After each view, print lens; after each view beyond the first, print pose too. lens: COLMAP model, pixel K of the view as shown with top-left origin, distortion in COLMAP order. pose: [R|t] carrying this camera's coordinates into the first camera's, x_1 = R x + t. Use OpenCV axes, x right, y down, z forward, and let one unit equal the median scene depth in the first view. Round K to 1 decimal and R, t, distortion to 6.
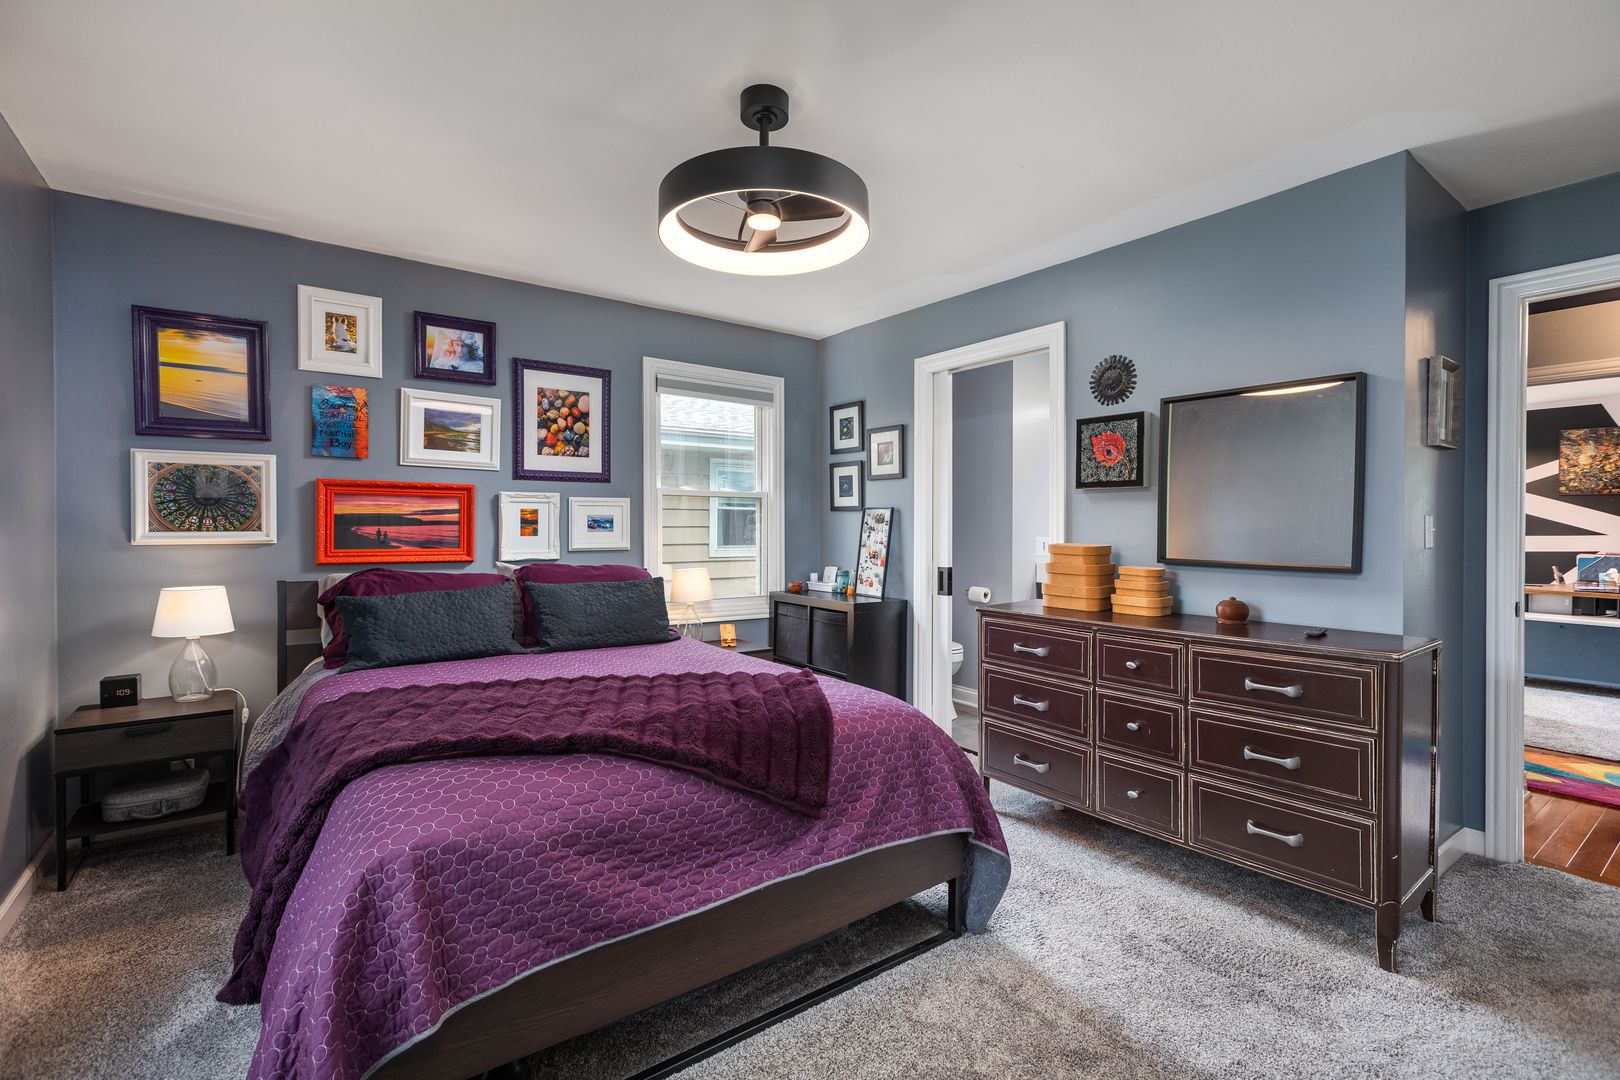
lens RADIAL K [[727.6, 0, 799.4], [0, 727.6, 531.9], [0, 0, 1]] dist [0.014724, 0.000036]
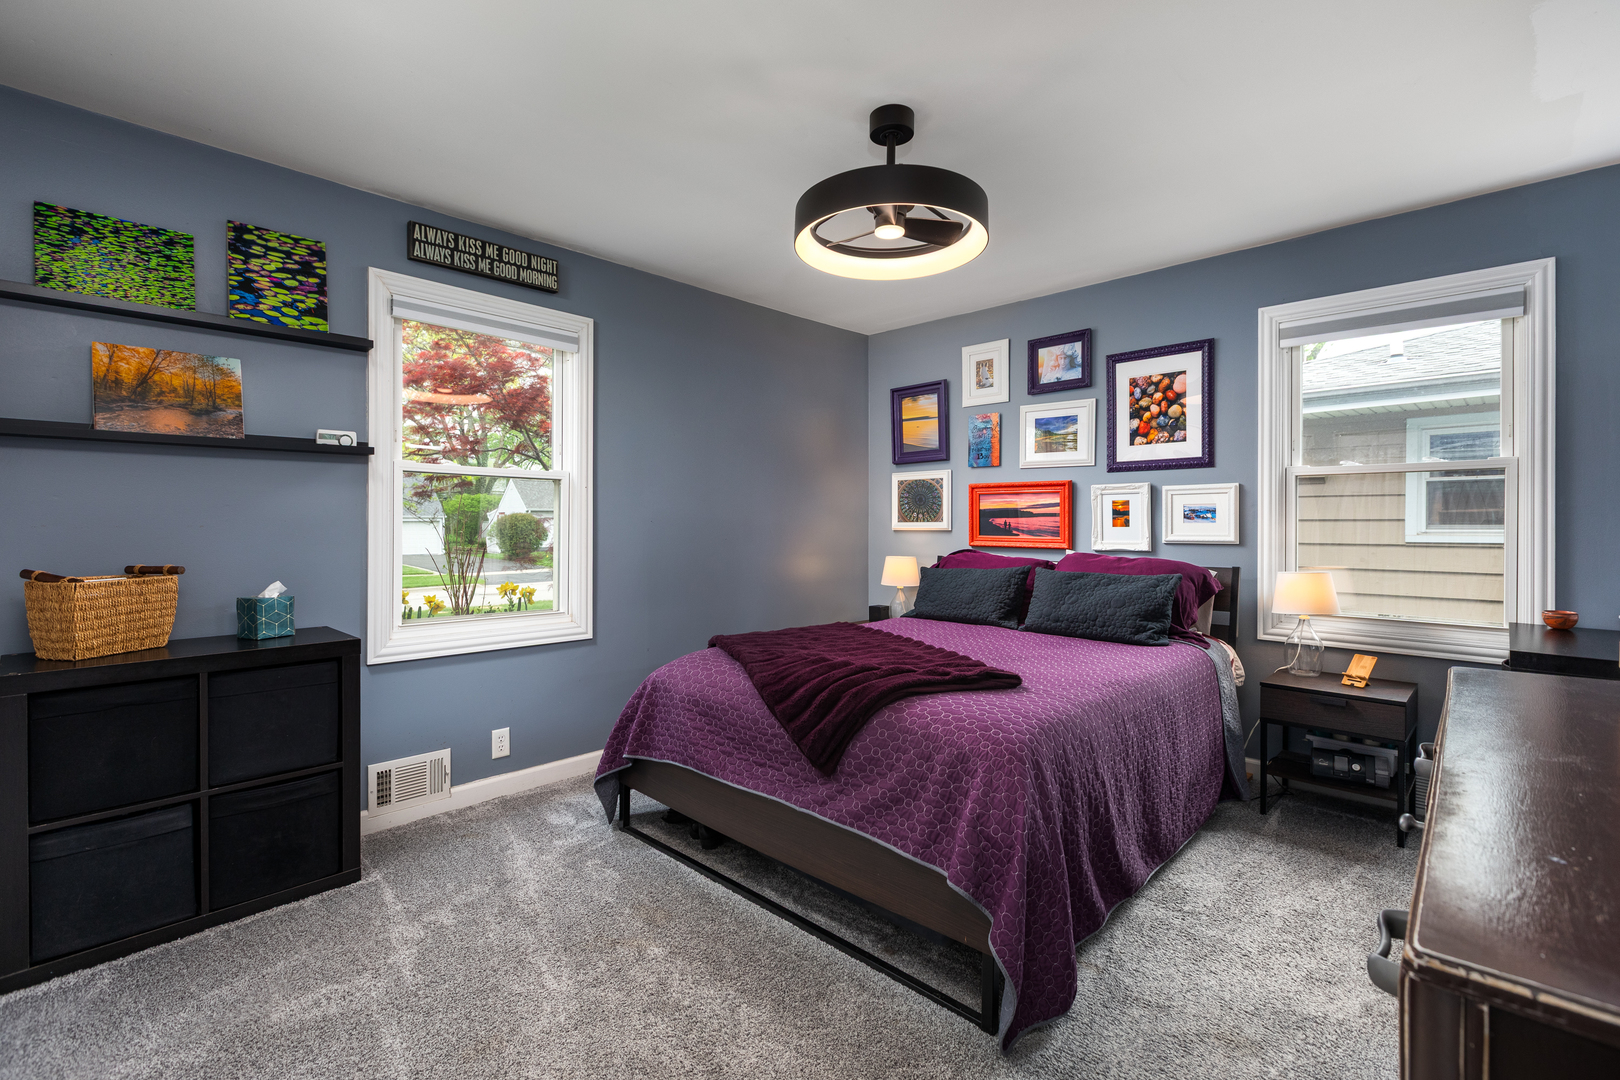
lens RADIAL K [[727.6, 0, 796.6], [0, 727.6, 527.1], [0, 0, 1]] dist [0.014724, 0.000036]
pose [[0.174806, 0.004604, -0.984592, 0.575874], [-0.006552, 0.999972, 0.003513, 0.005576], [0.984581, 0.005837, 0.174832, 0.394095]]
